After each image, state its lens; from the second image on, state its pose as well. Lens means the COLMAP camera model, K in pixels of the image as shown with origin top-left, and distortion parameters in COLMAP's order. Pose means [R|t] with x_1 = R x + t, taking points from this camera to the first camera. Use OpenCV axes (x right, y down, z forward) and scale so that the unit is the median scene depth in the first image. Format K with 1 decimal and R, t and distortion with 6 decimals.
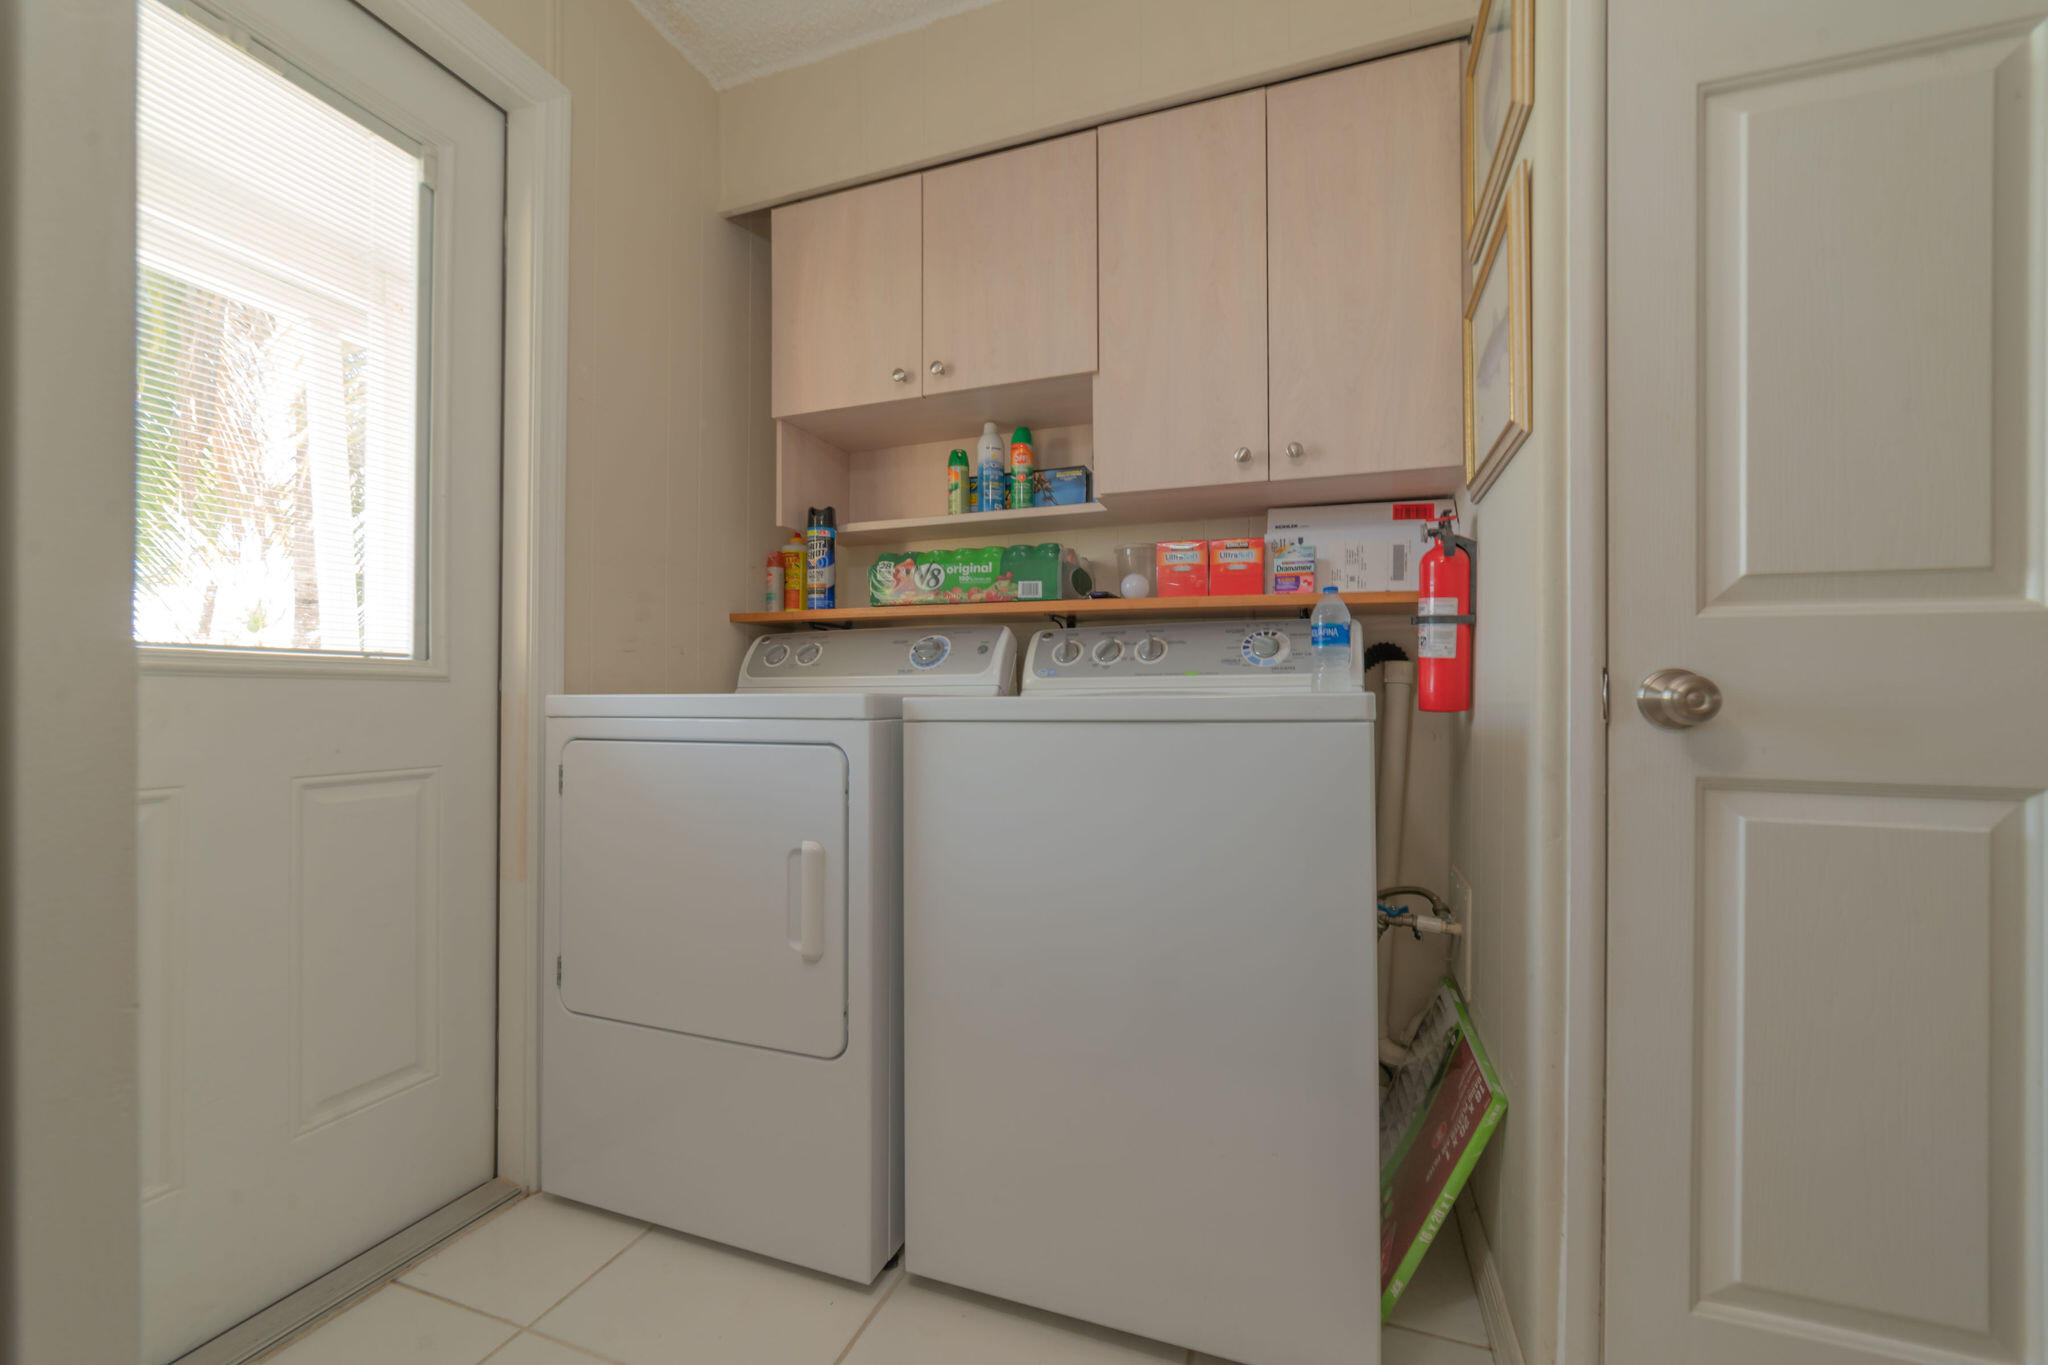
lens RADIAL K [[824.3, 0, 1017.4], [0, 824.3, 691.9], [0, 0, 1]] dist [-0.020484, 0.008360]
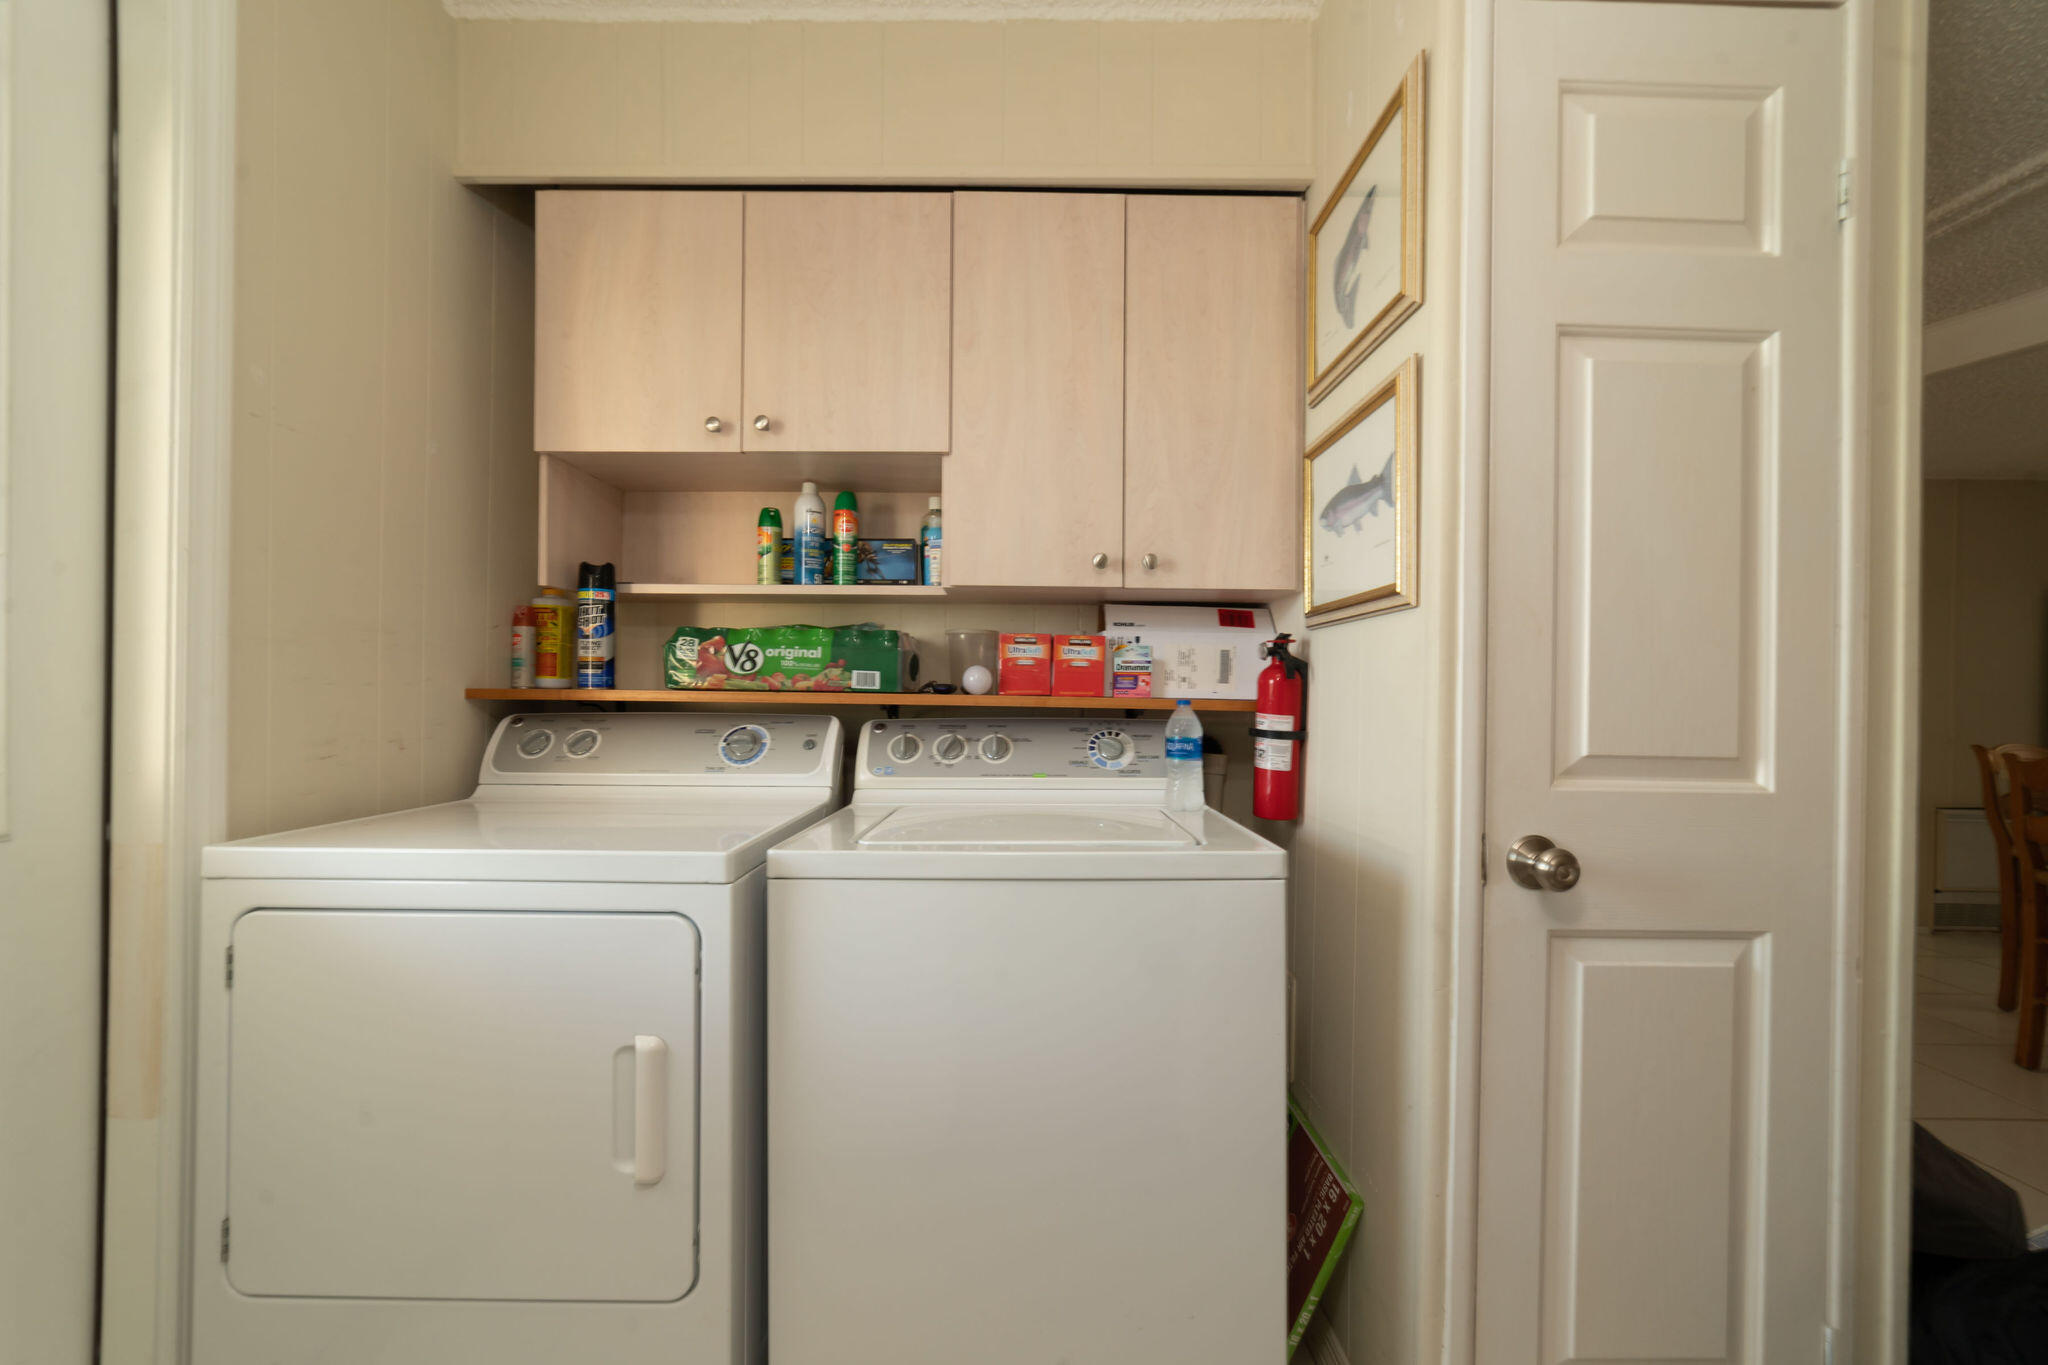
lens RADIAL K [[805.5, 0, 1019.3], [0, 805.5, 694.4], [0, 0, 1]] dist [-0.016957, 0.006626]
pose [[0.937718, 0.007700, 0.347312, -0.138031], [-0.011537, 0.999893, 0.008979, -0.120911], [-0.347206, -0.012427, 0.937707, 0.108707]]
